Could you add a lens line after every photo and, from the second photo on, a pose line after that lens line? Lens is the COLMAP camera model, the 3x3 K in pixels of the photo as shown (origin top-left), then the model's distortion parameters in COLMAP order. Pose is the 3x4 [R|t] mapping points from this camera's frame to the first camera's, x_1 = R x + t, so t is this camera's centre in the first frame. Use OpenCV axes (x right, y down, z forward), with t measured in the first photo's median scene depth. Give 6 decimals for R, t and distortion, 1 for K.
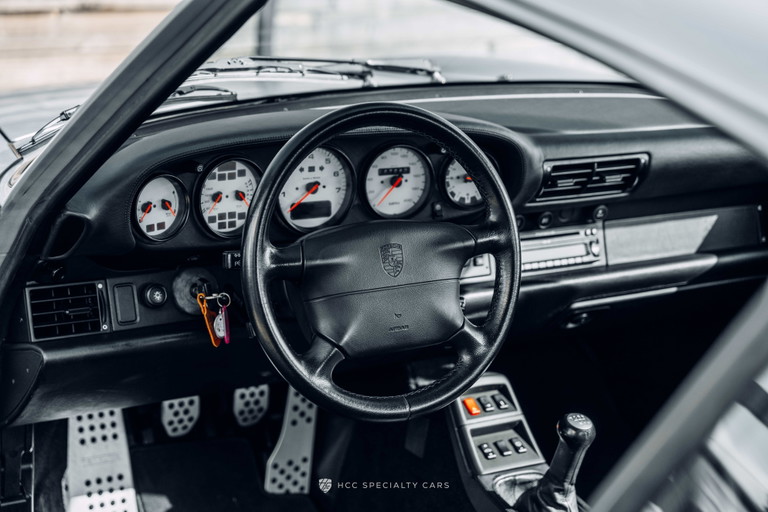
lens RADIAL K [[1539.1, 0, 380.4], [0, 1539.1, 257.2], [0, 0, 1]] dist [0.202348, 0.000000]
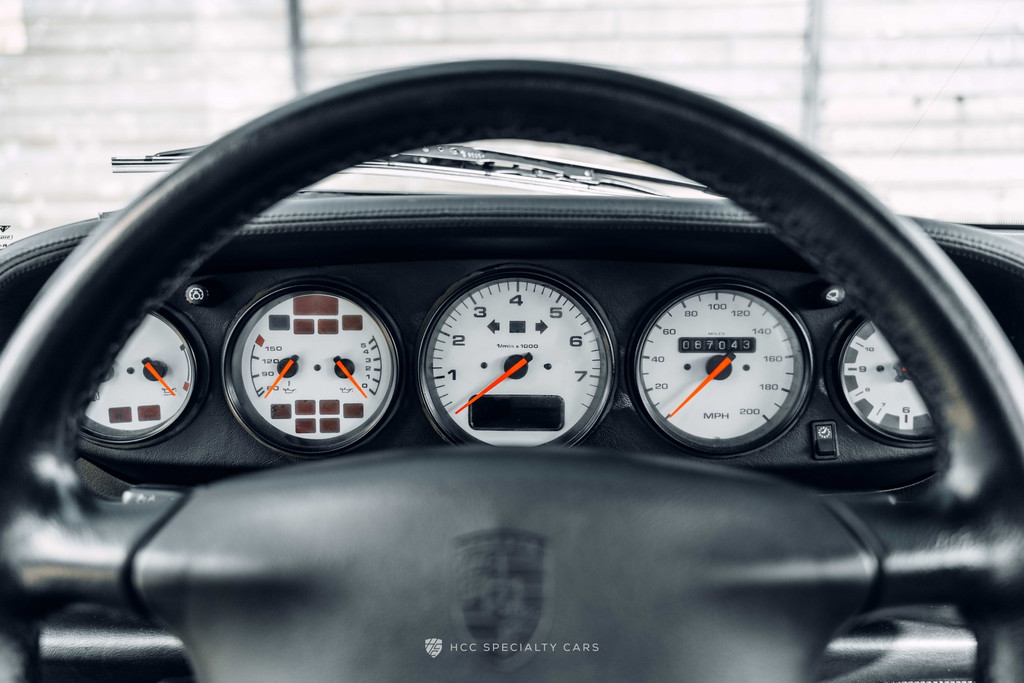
lens RADIAL K [[675.2, 0, 510.4], [0, 675.2, 340.3], [0, 0, 1]] dist [-0.024998, 0.000907]
pose [[0.847624, 0.017346, -0.530314, 0.064624], [-0.103210, 0.985765, -0.132721, -0.024769], [0.520463, 0.167232, 0.837348, 0.817626]]
